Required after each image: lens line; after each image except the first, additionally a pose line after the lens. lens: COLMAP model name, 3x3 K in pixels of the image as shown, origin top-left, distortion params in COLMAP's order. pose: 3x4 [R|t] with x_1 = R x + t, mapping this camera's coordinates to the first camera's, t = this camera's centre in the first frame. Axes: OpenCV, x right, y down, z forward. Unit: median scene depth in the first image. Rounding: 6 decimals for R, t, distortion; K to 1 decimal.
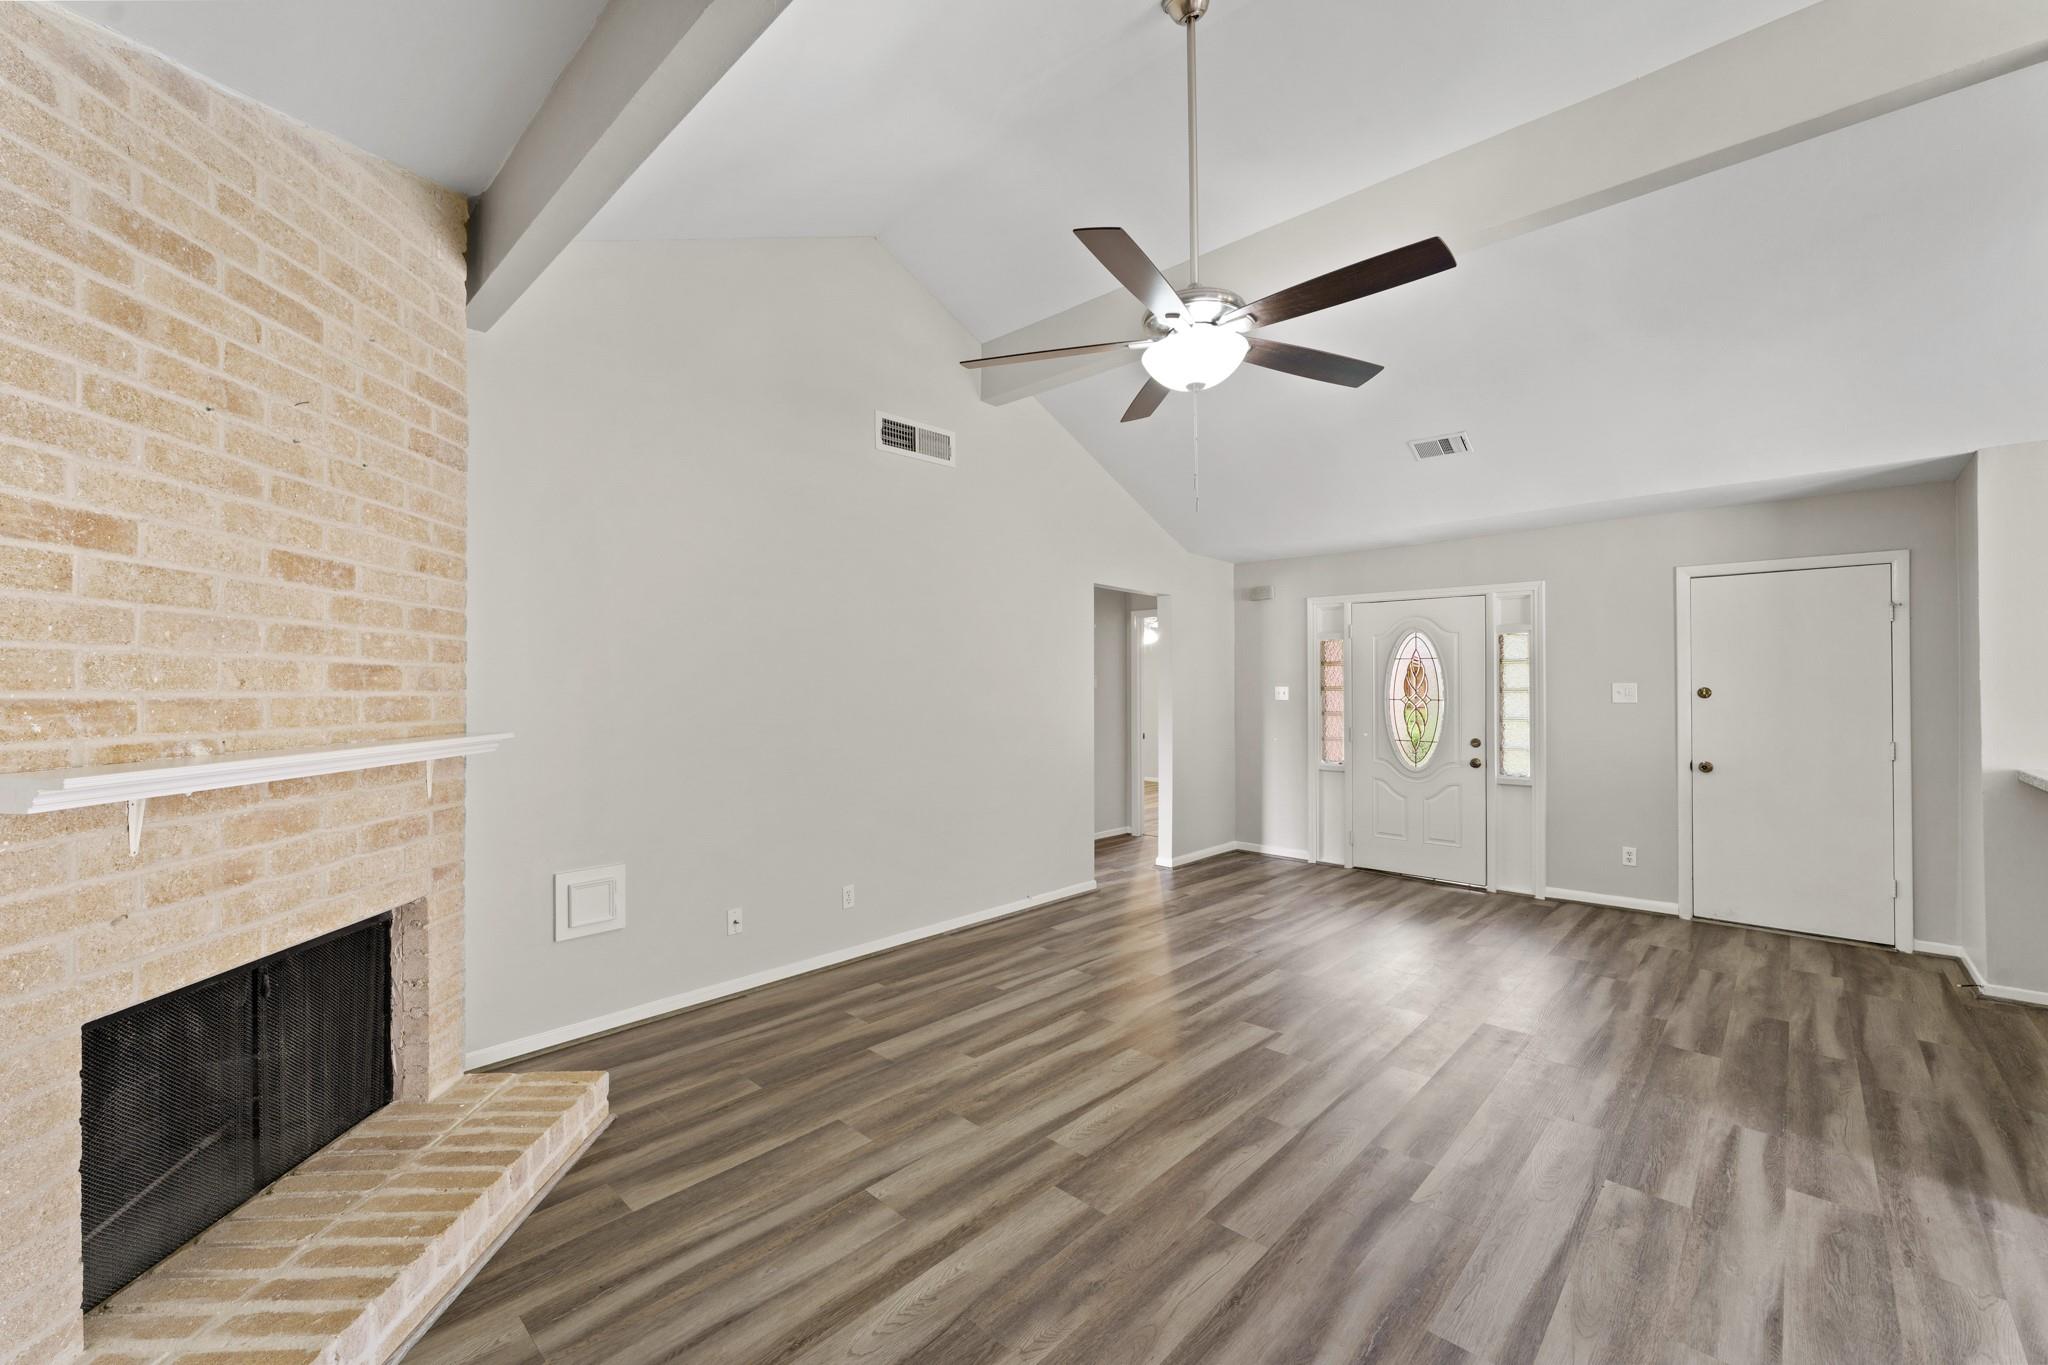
lens RADIAL K [[819.3, 0, 1015.0], [0, 819.3, 692.9], [0, 0, 1]] dist [0.000075, 0.000264]
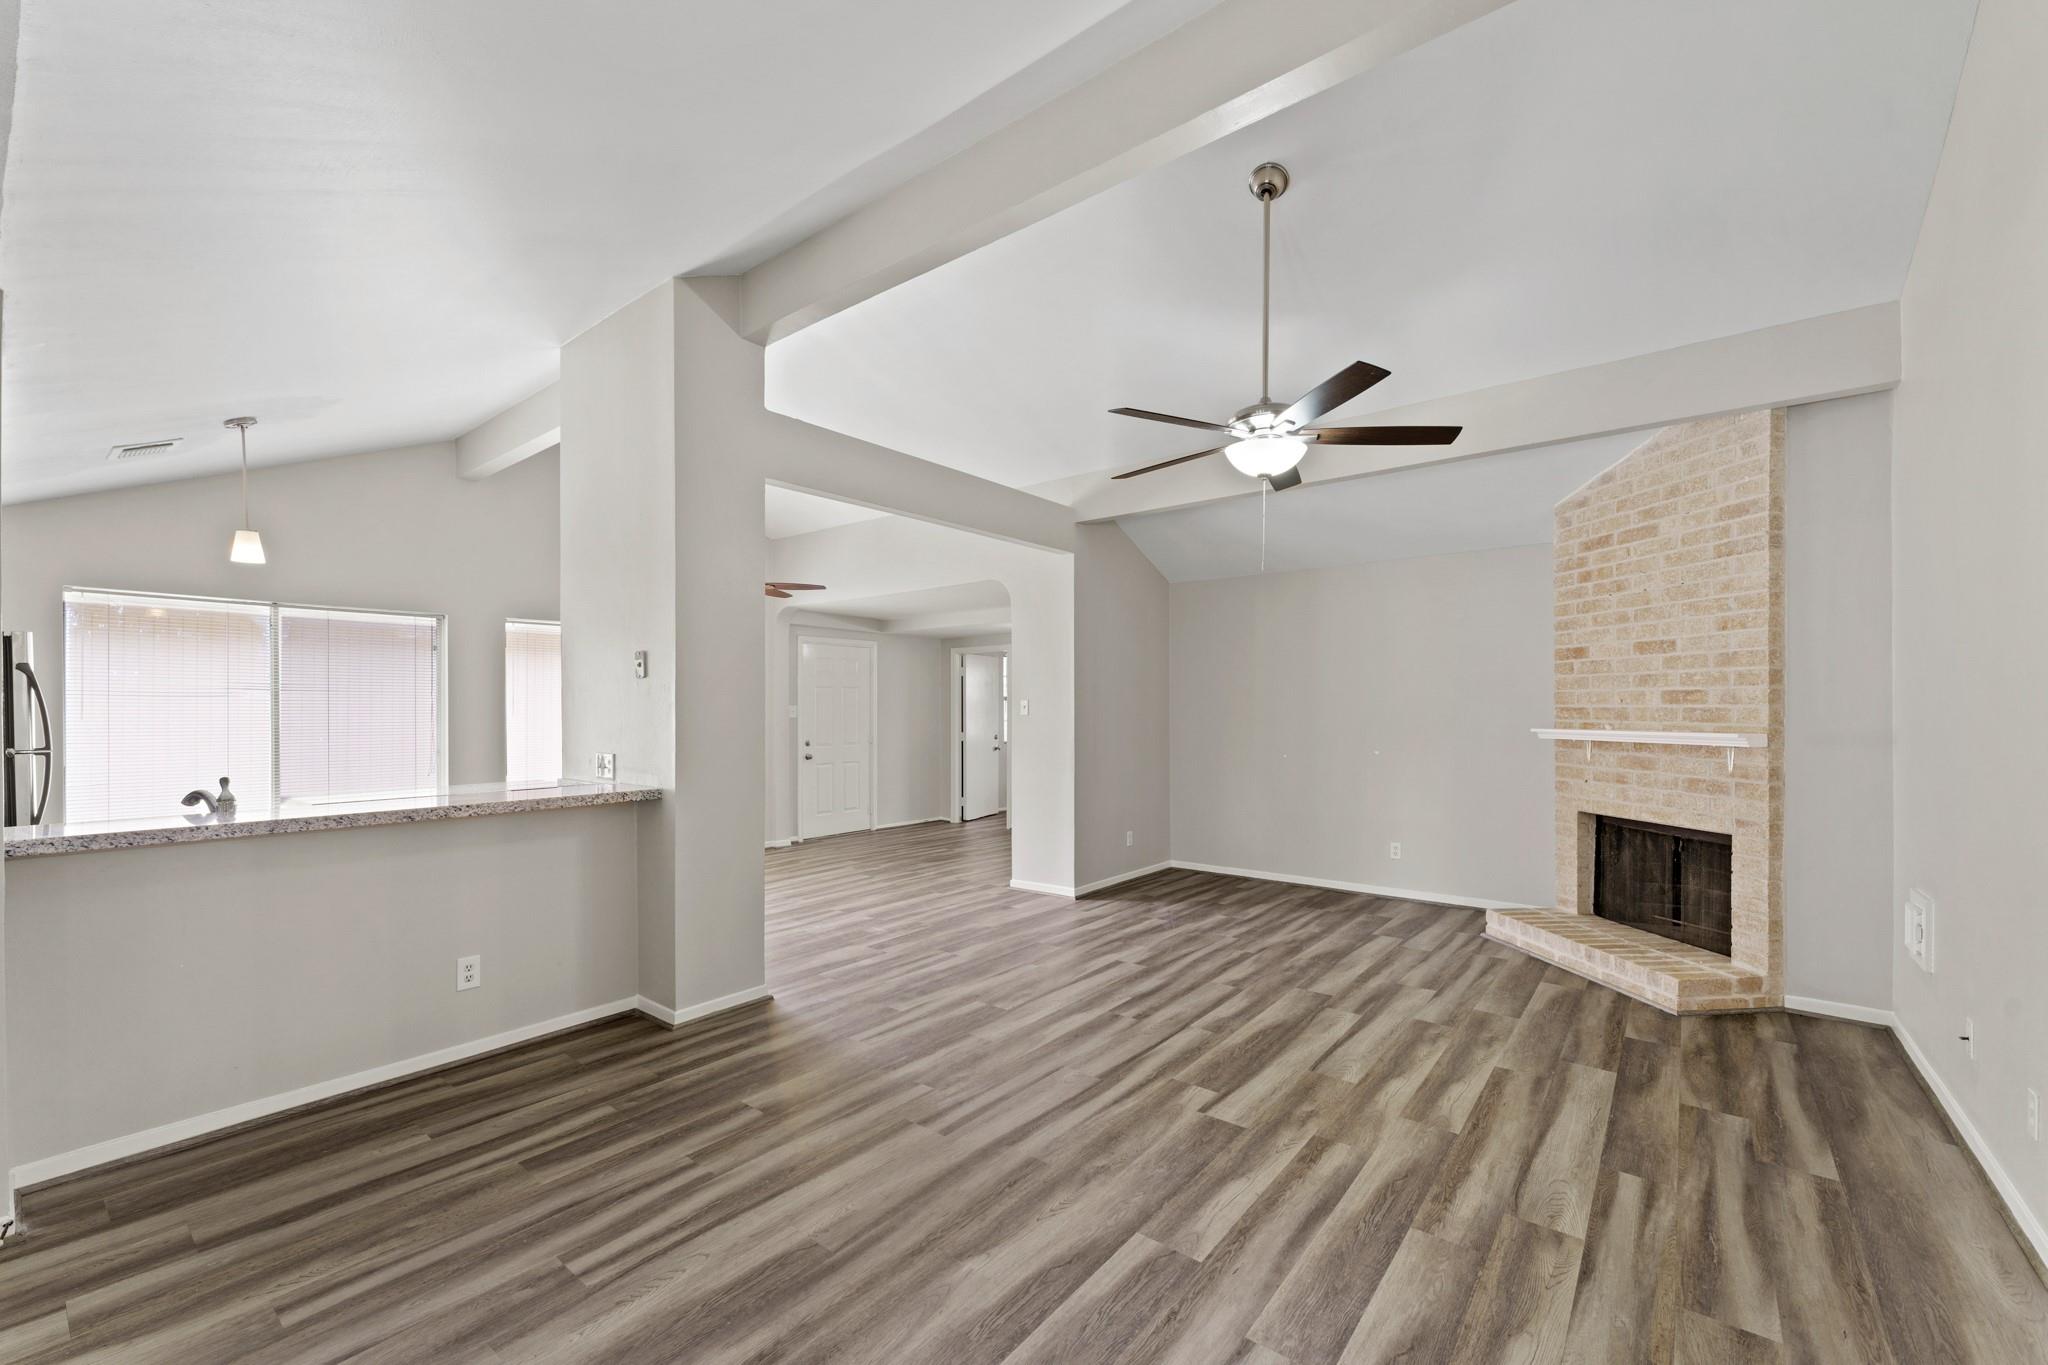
lens RADIAL K [[819.3, 0, 1030.8], [0, 819.3, 699.5], [0, 0, 1]] dist [0.000075, 0.000264]
pose [[-0.995759, 0.001819, -0.091978, 0.817424], [0.002184, 0.999990, -0.003862, -0.009037], [0.091970, -0.004046, -0.995754, 2.597625]]
